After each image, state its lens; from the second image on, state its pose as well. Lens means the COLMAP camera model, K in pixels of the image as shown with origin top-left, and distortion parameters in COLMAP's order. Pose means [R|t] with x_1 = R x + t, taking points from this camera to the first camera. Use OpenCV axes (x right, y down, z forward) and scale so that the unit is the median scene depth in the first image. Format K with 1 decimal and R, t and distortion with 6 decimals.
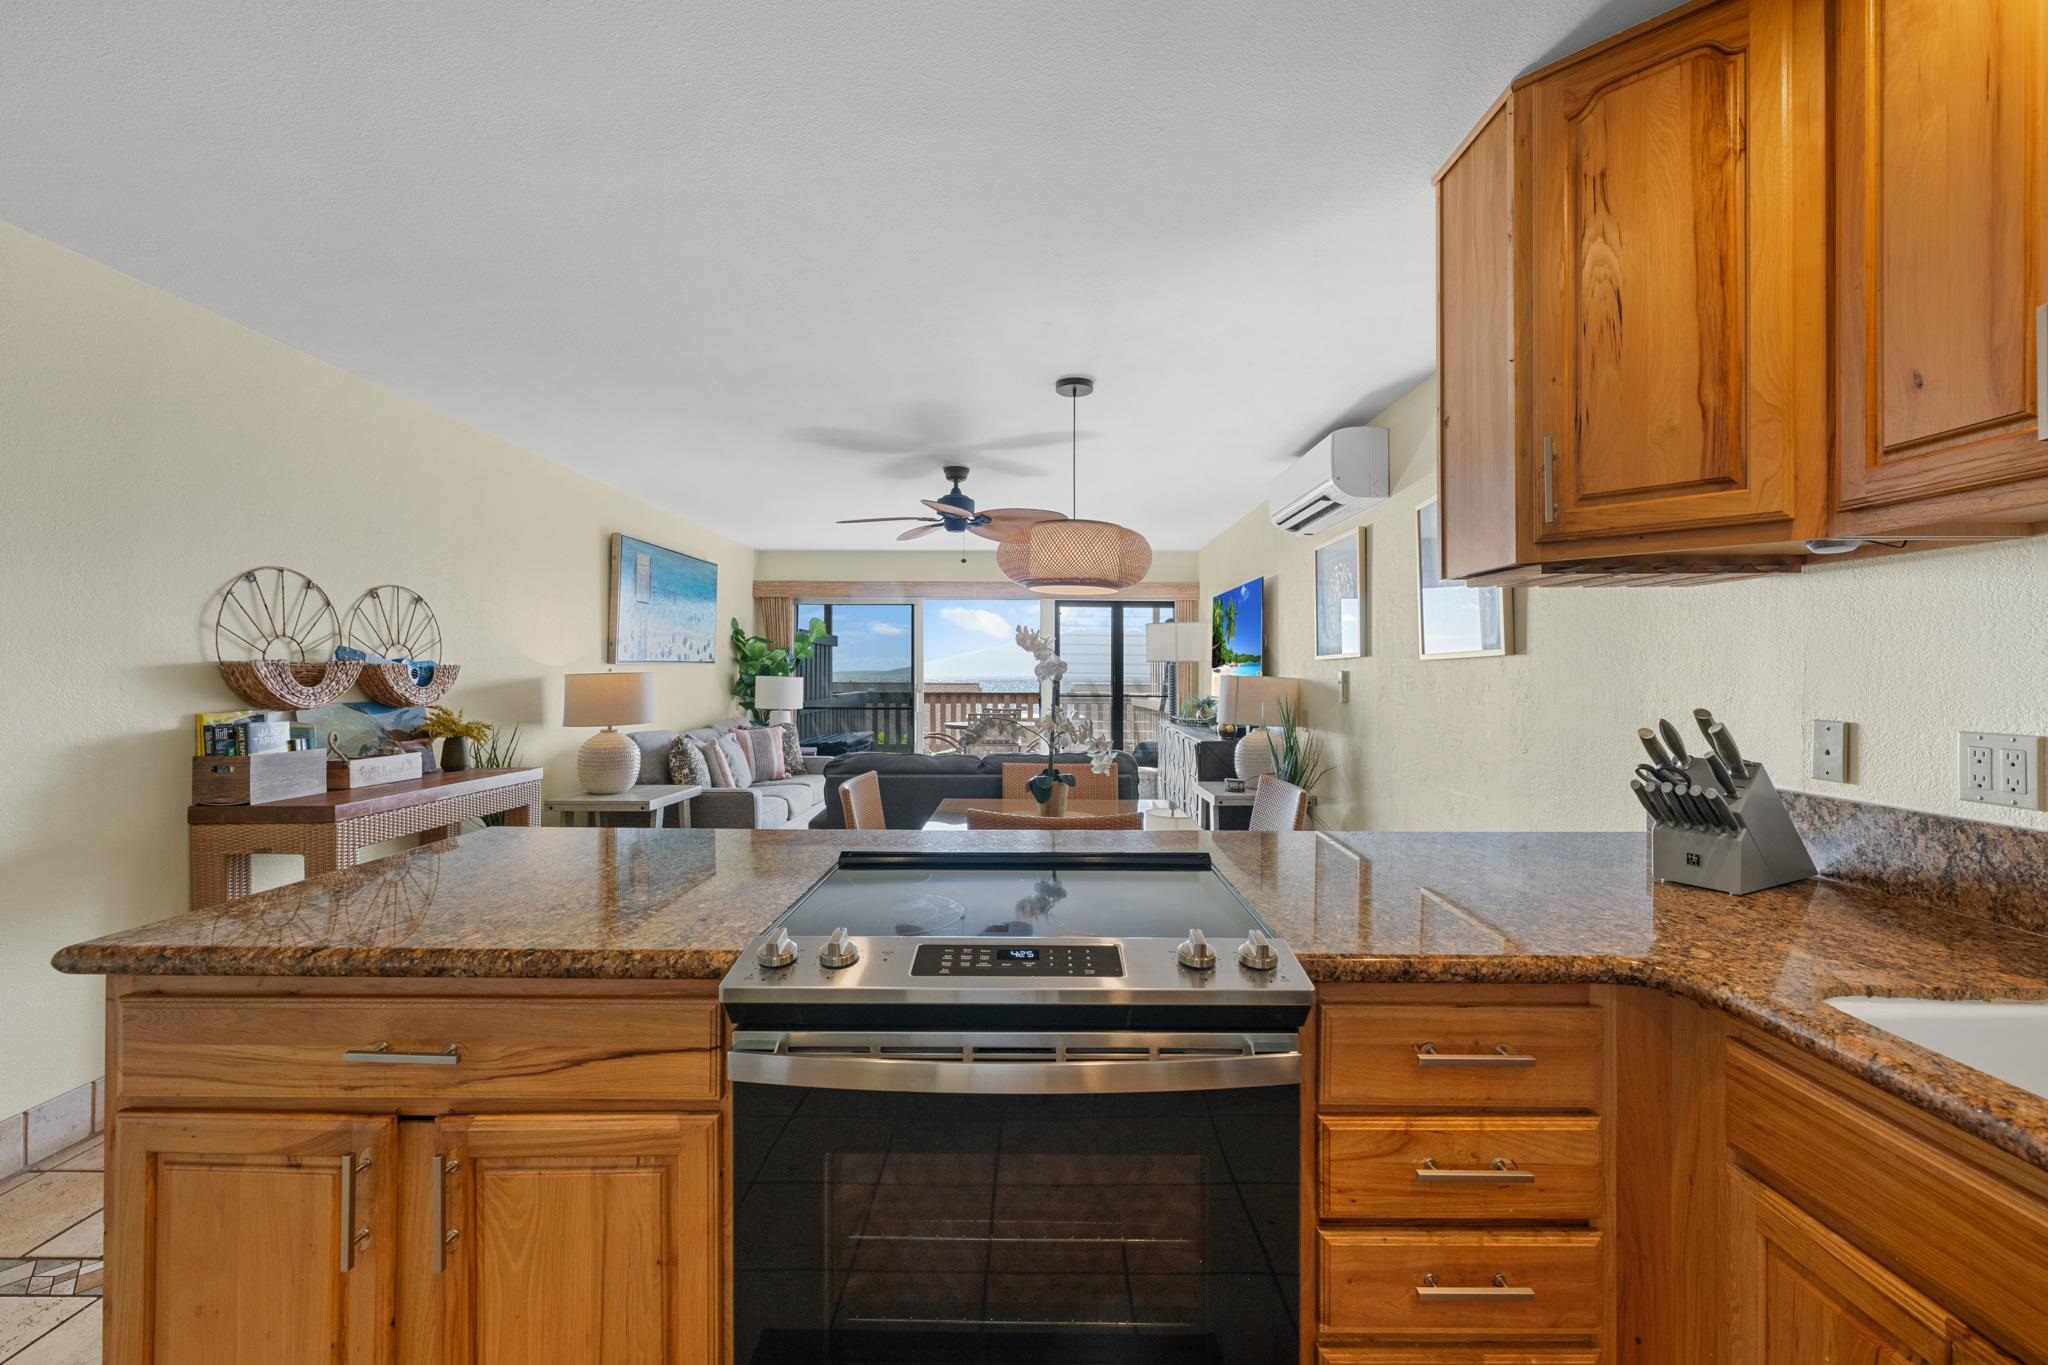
lens RADIAL K [[825.9, 0, 1026.2], [0, 825.9, 665.3], [0, 0, 1]] dist [-0.001402, 0.000207]
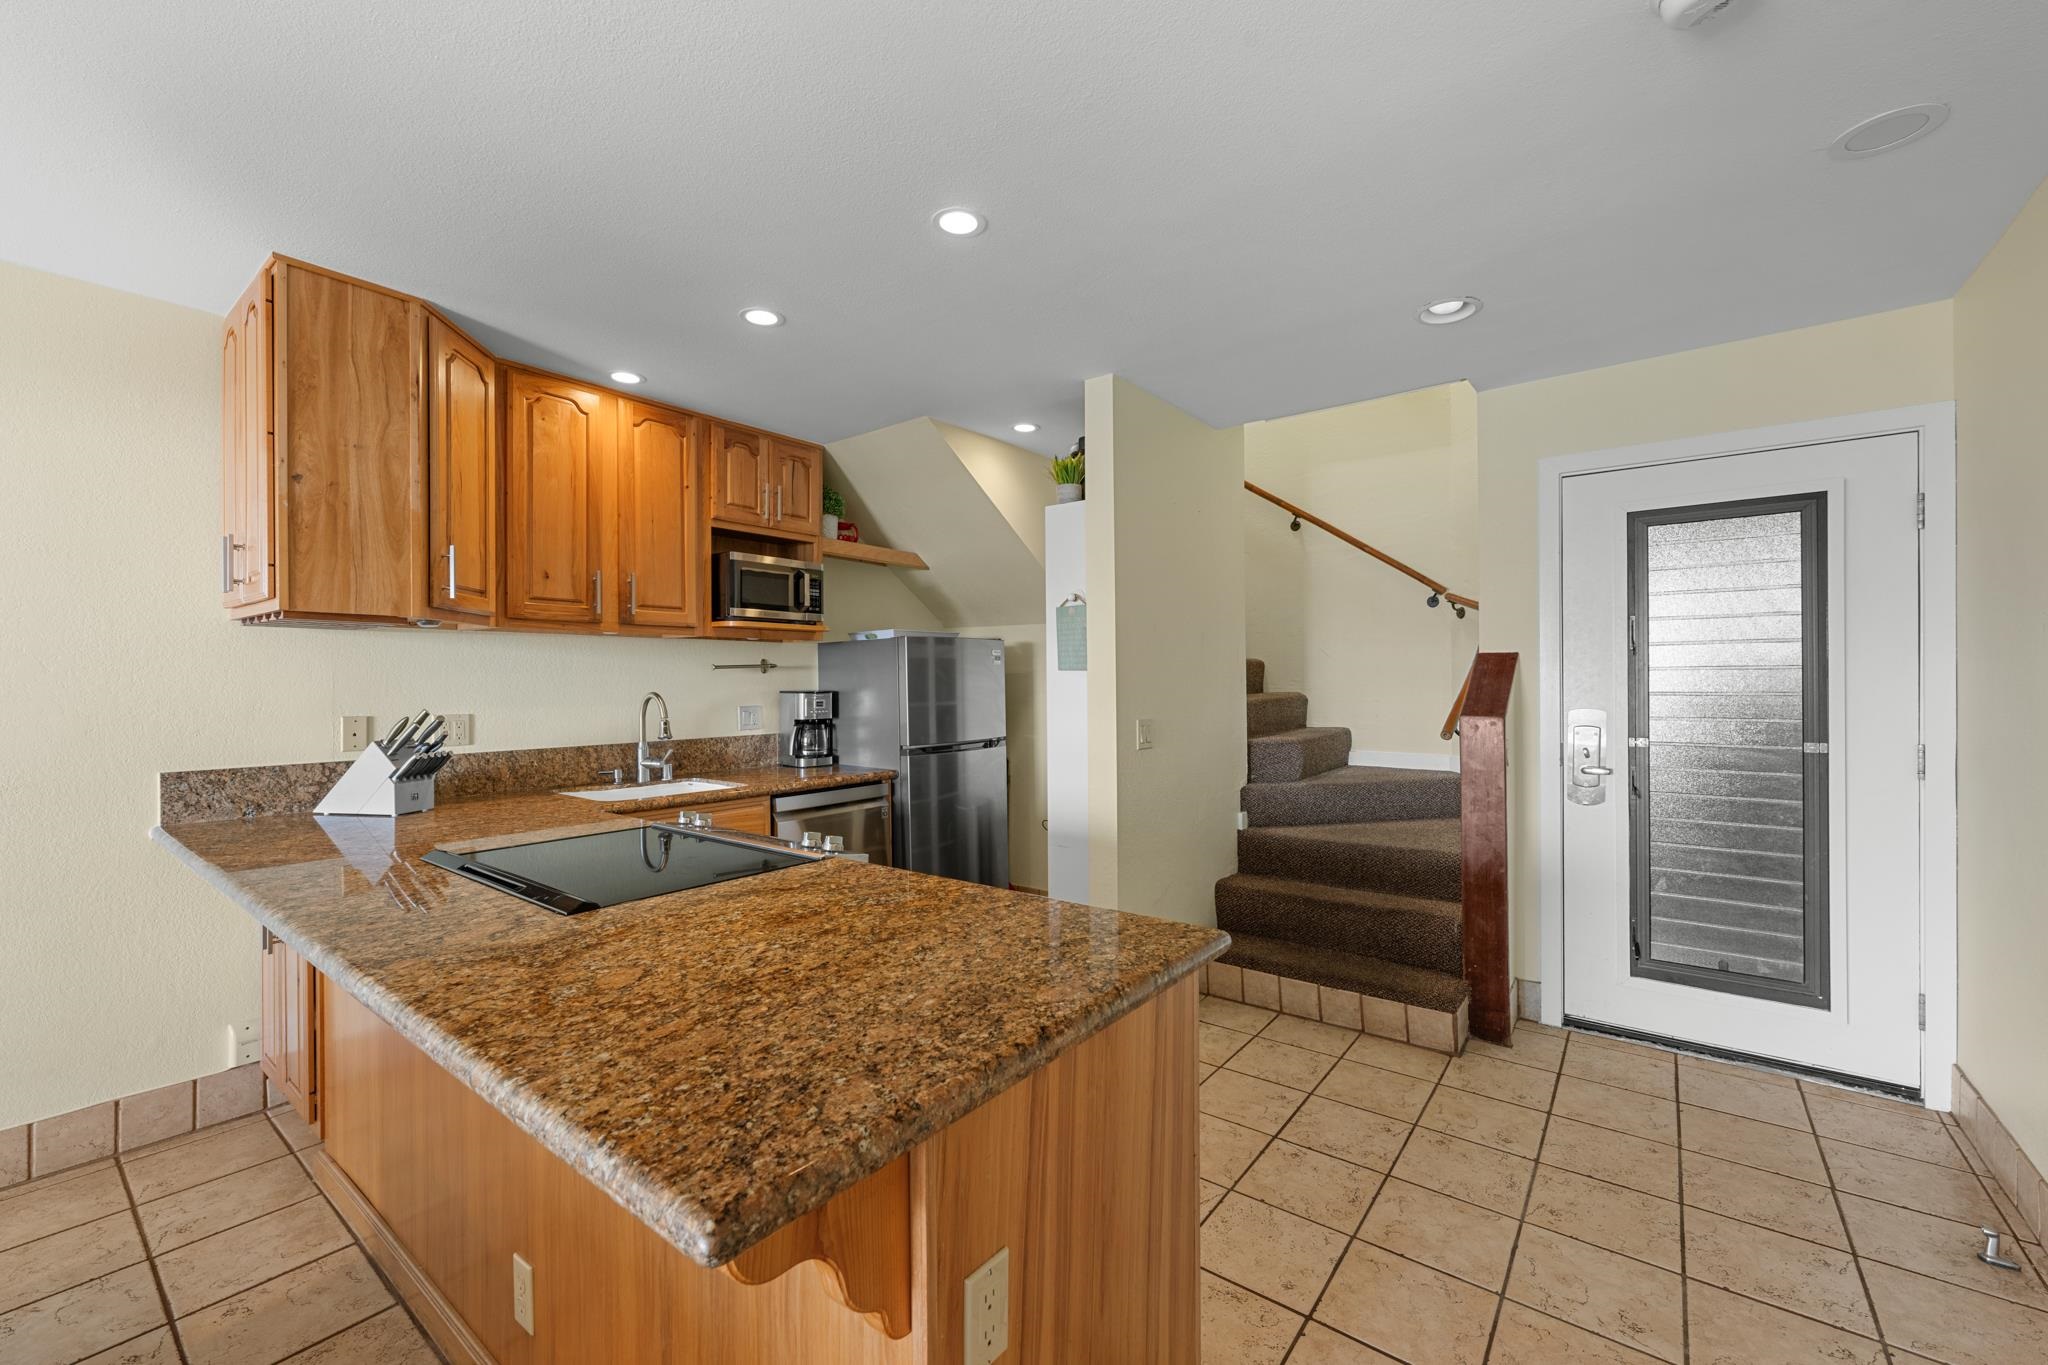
lens RADIAL K [[820.9, 0, 1024.0], [0, 820.9, 682.5], [0, 0, 1]] dist [-0.000535, 0.000052]
pose [[-0.797231, 0.001260, 0.603672, -0.742532], [-0.001391, 0.999991, -0.003924, 0.000042], [-0.603672, -0.003968, -0.797223, 0.944946]]
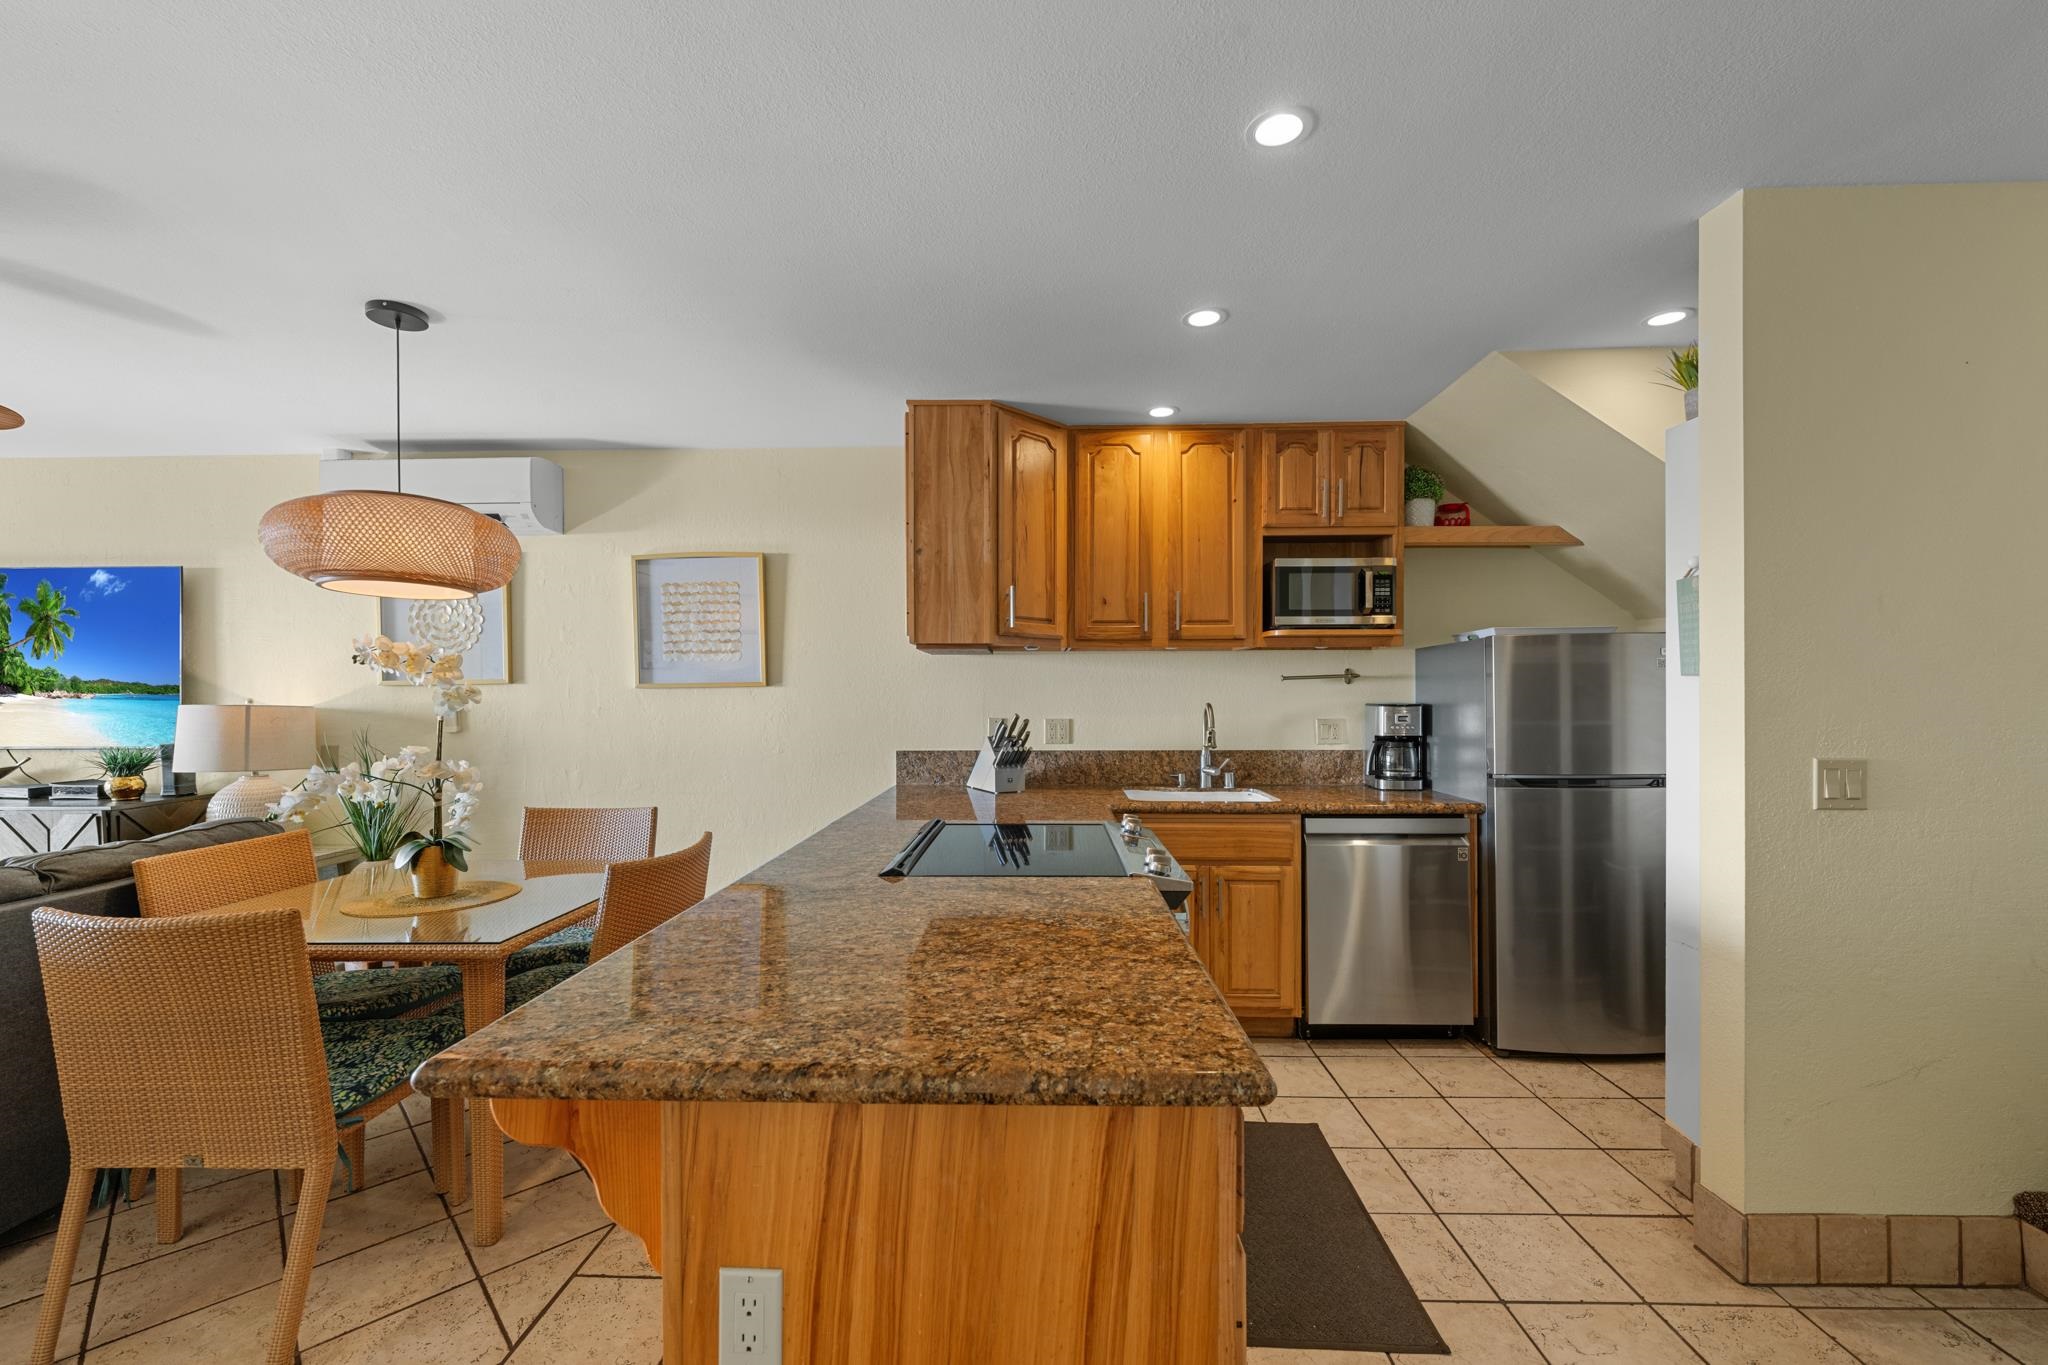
lens RADIAL K [[829.4, 0, 1022.8], [0, 829.4, 700.7], [0, 0, 1]] dist [0.000904, -0.008775]
pose [[0.013857, -0.006699, 0.999882, -0.870495], [-0.006019, 0.999959, 0.006783, 0.000112], [-0.999886, -0.006112, 0.013816, 0.549893]]
